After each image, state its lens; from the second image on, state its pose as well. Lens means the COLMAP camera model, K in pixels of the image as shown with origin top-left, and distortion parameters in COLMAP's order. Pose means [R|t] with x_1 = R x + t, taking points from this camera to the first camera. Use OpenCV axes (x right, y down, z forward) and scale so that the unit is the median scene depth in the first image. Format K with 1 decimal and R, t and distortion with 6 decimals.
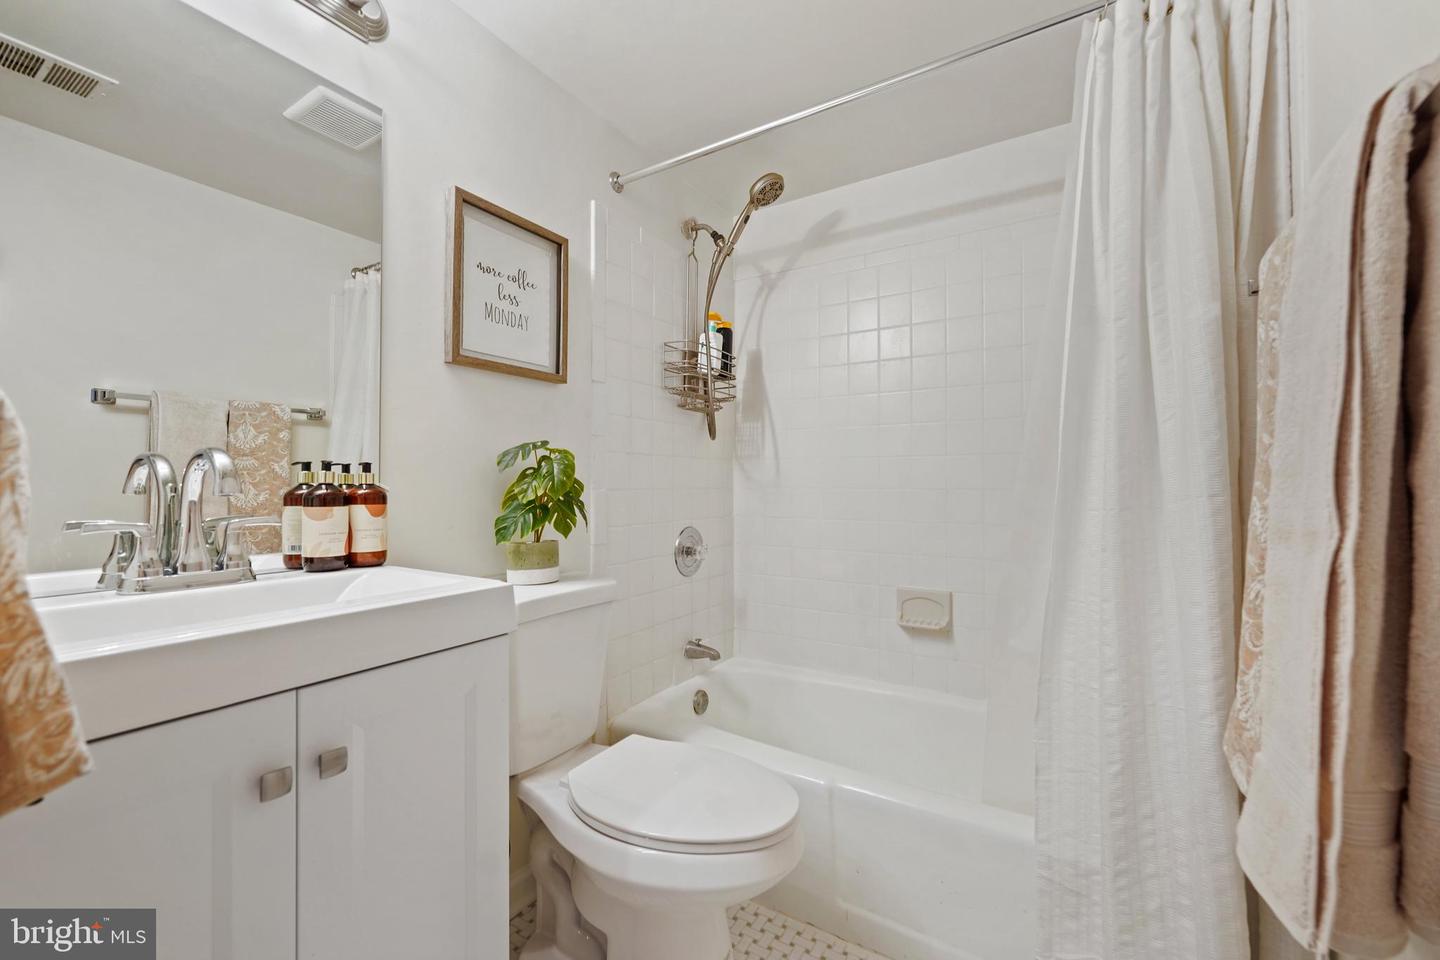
lens RADIAL K [[591.3, 0, 718.8], [0, 591.3, 475.5], [0, 0, 1]] dist [0.001847, -0.001460]
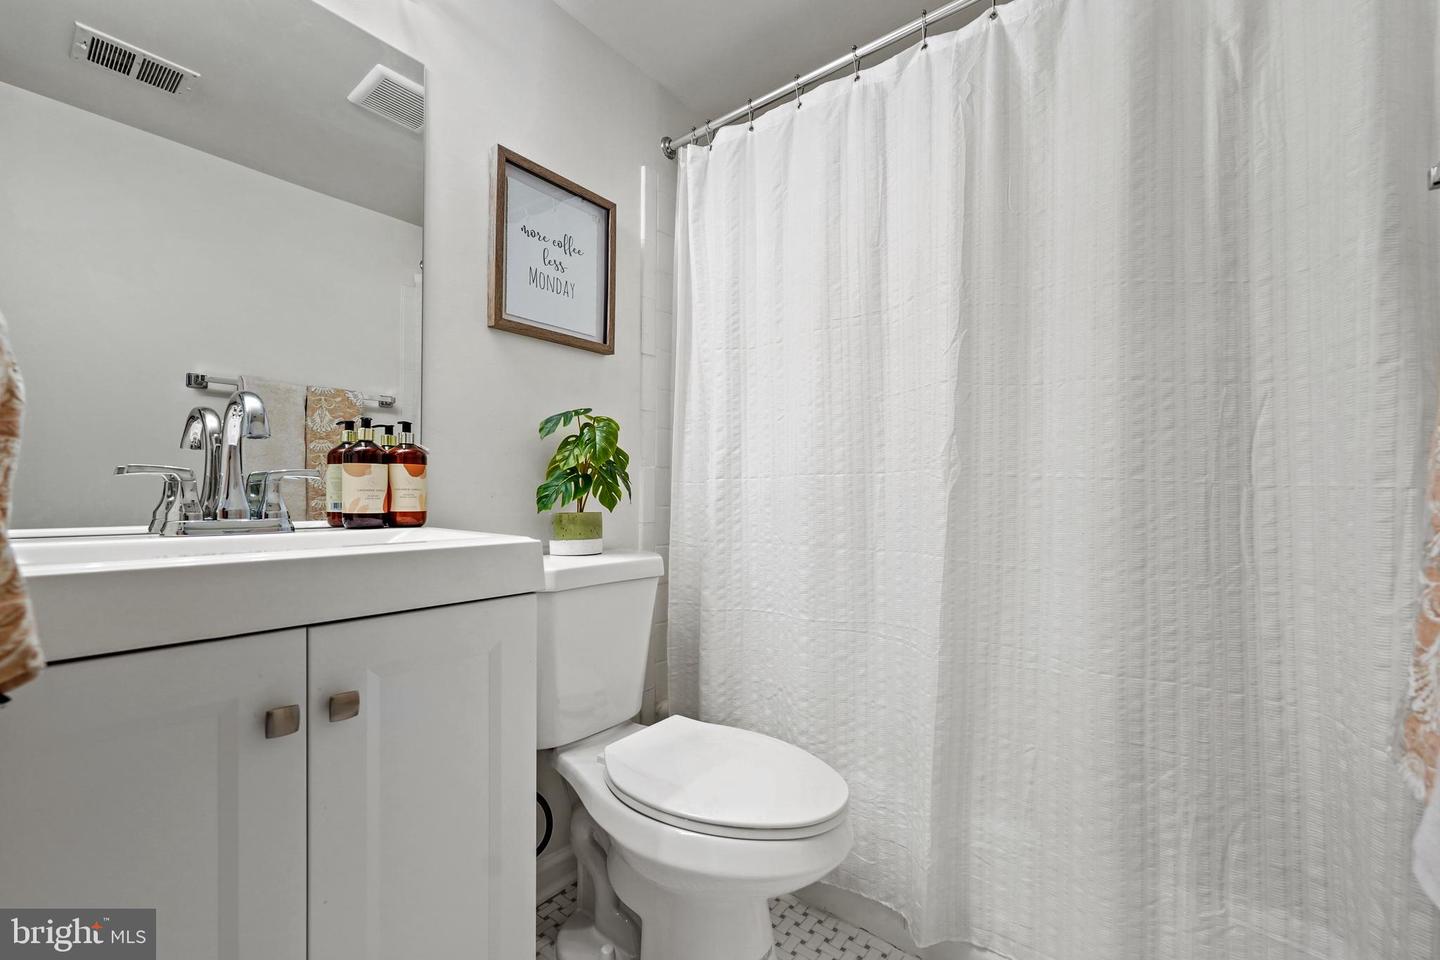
lens RADIAL K [[591.3, 0, 718.1], [0, 591.3, 492.1], [0, 0, 1]] dist [0.001847, -0.001460]
pose [[0.992906, 0.008288, -0.118613, 0.036058], [-0.006772, 0.999890, 0.013179, 0.070892], [0.118709, -0.012283, 0.992853, 0.071432]]
